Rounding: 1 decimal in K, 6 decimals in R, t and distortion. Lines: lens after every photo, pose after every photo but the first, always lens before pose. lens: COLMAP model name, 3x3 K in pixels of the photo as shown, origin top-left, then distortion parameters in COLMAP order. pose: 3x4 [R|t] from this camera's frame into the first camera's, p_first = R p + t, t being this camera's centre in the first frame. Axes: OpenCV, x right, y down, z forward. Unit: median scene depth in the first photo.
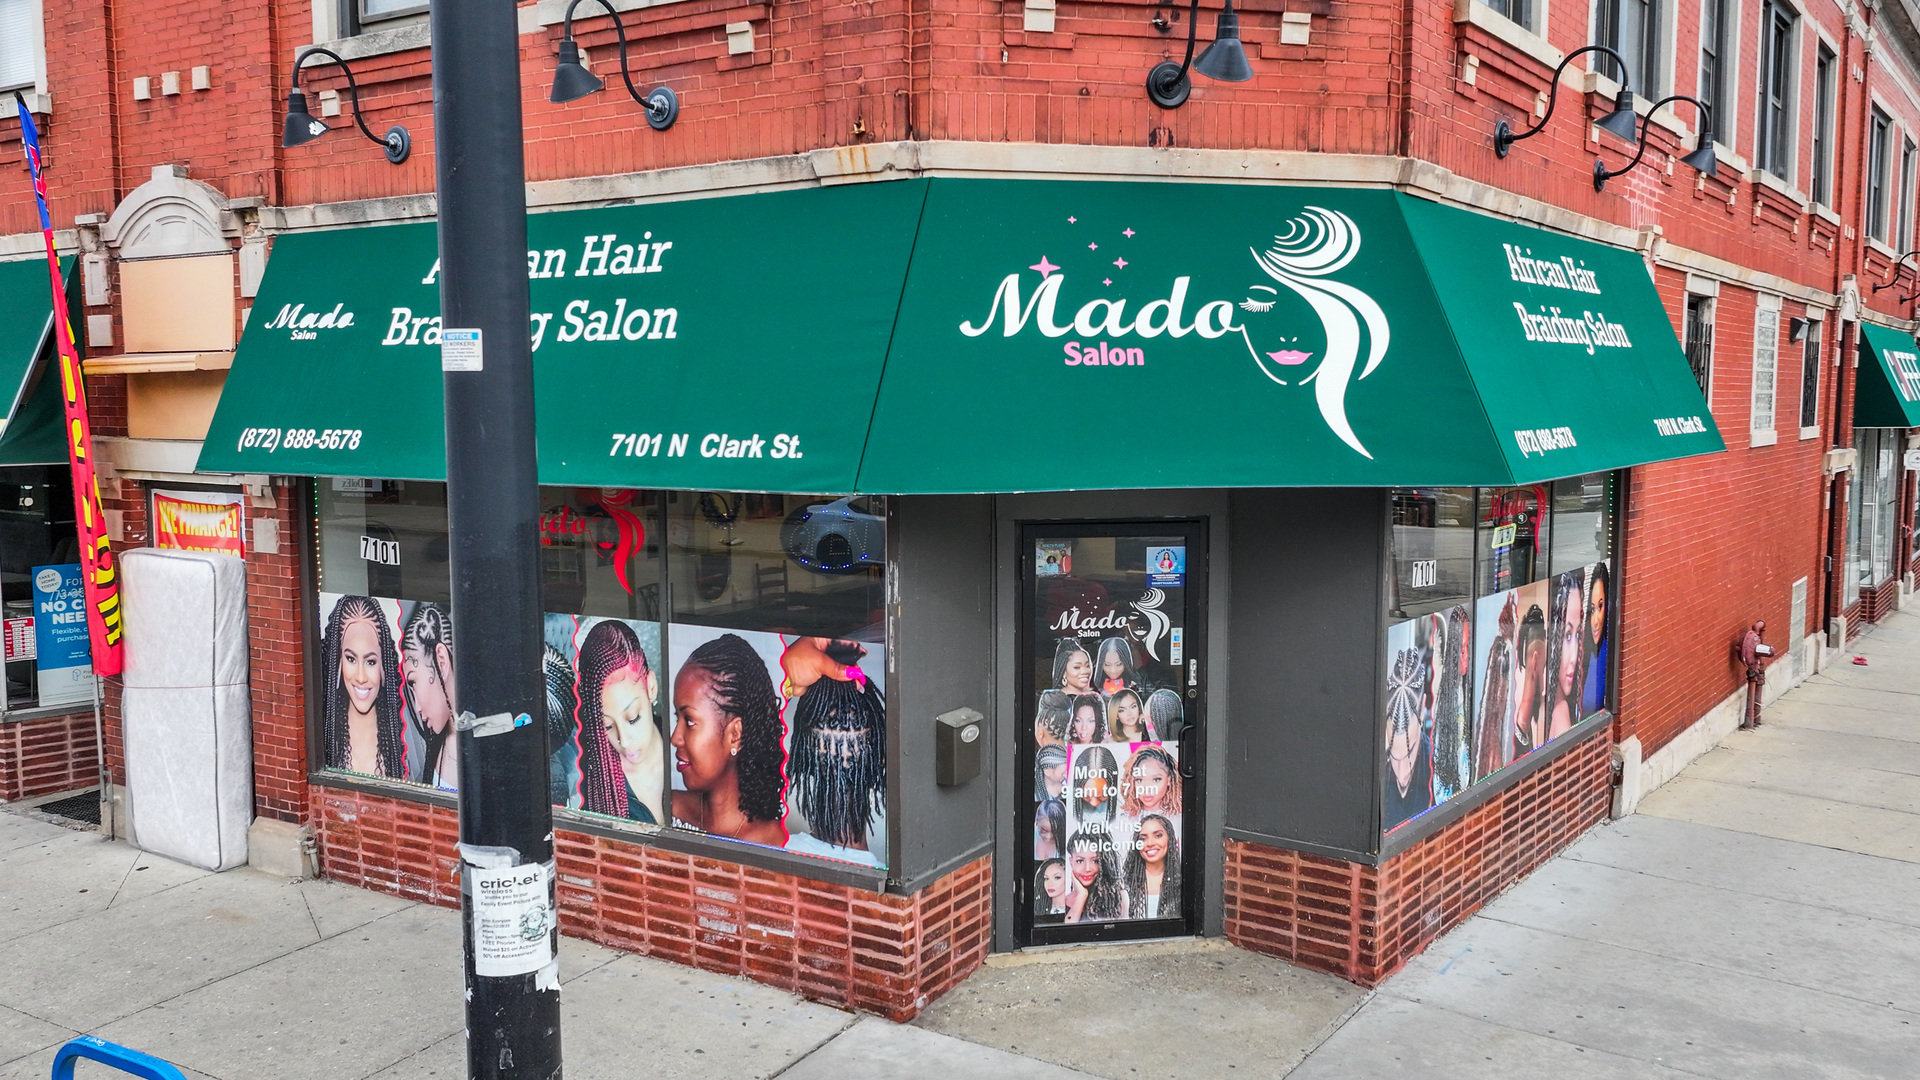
lens RADIAL K [[1693.5, 0, 960.0], [0, 1693.5, 540.0], [0, 0, 1]] dist [0.005086, -0.001250]
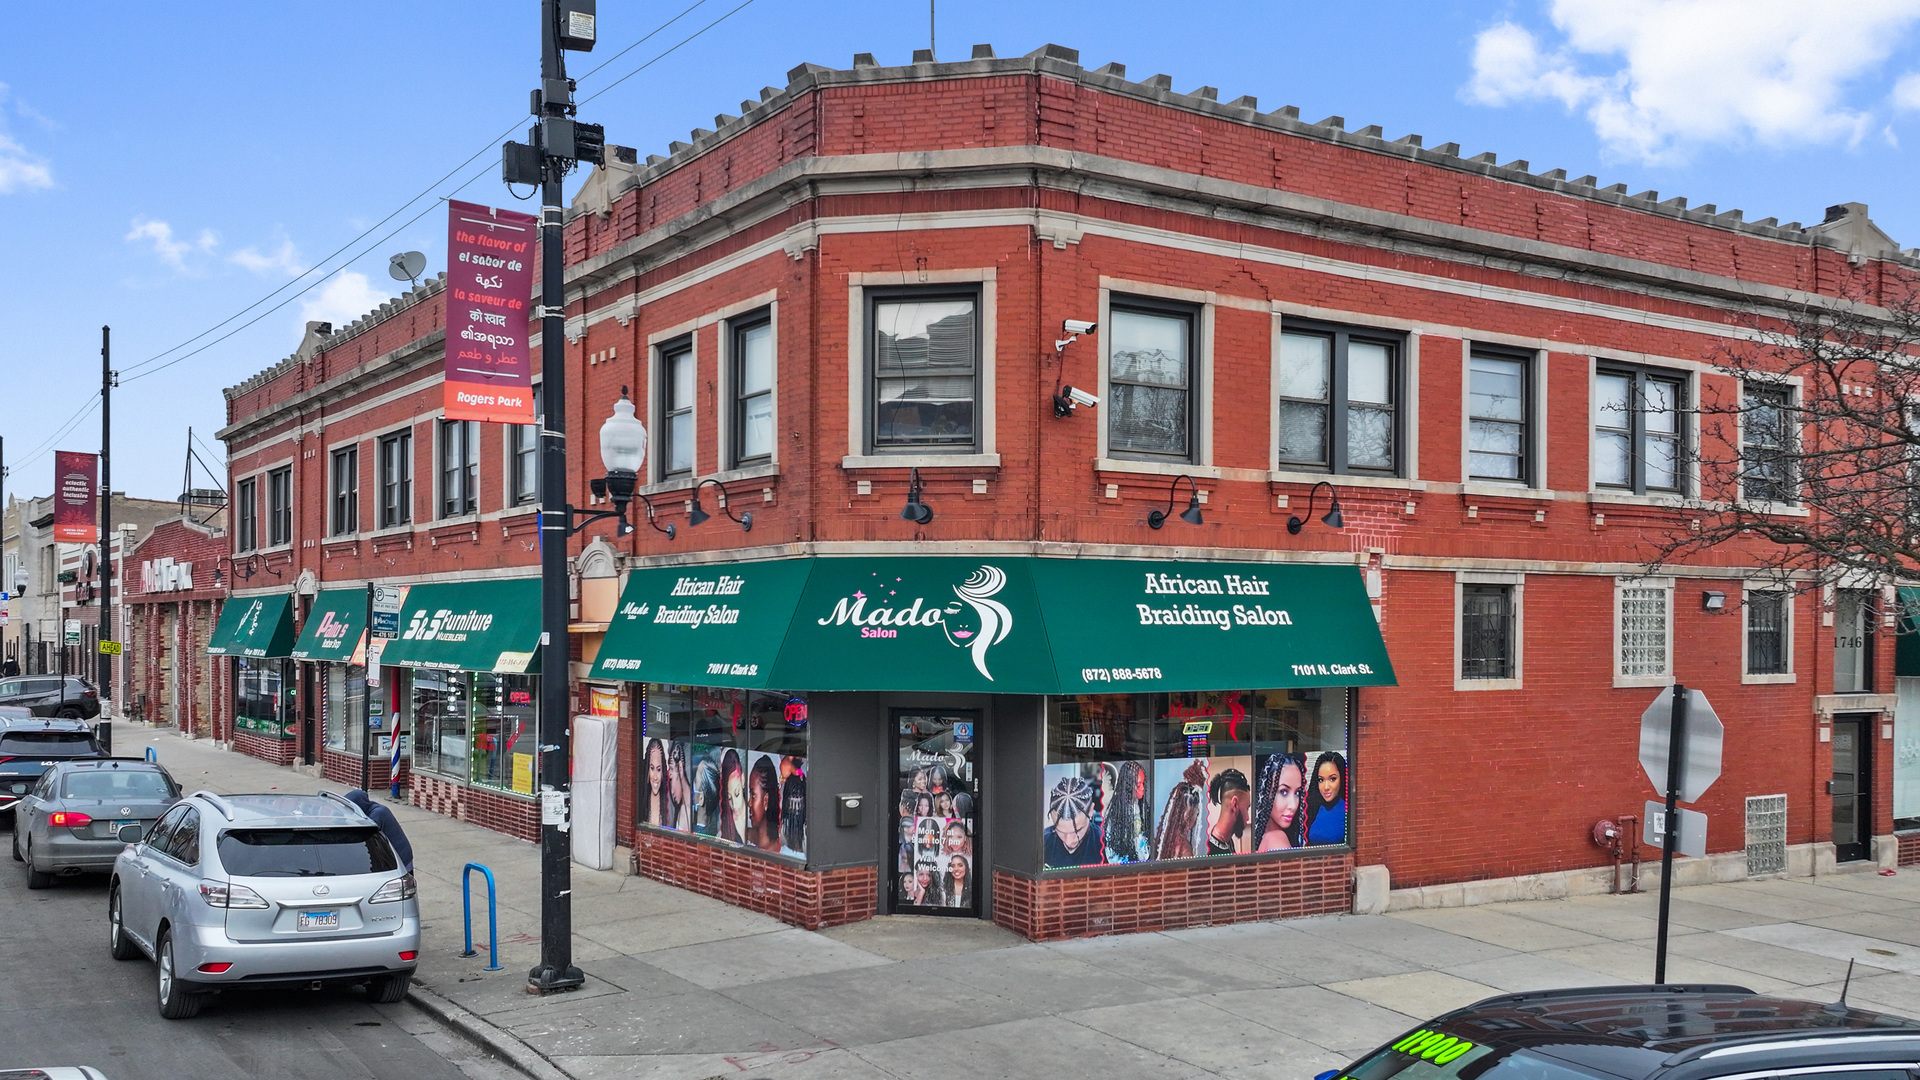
lens RADIAL K [[2055.2, 0, 960.0], [0, 2055.2, 540.0], [0, 0, 1]] dist [0.001326, -0.002837]
pose [[0.900713, -0.009857, -0.434303, 1.211996], [-0.044112, 0.992500, -0.114010, 0.068942], [0.432170, 0.121848, 0.893522, -1.272947]]
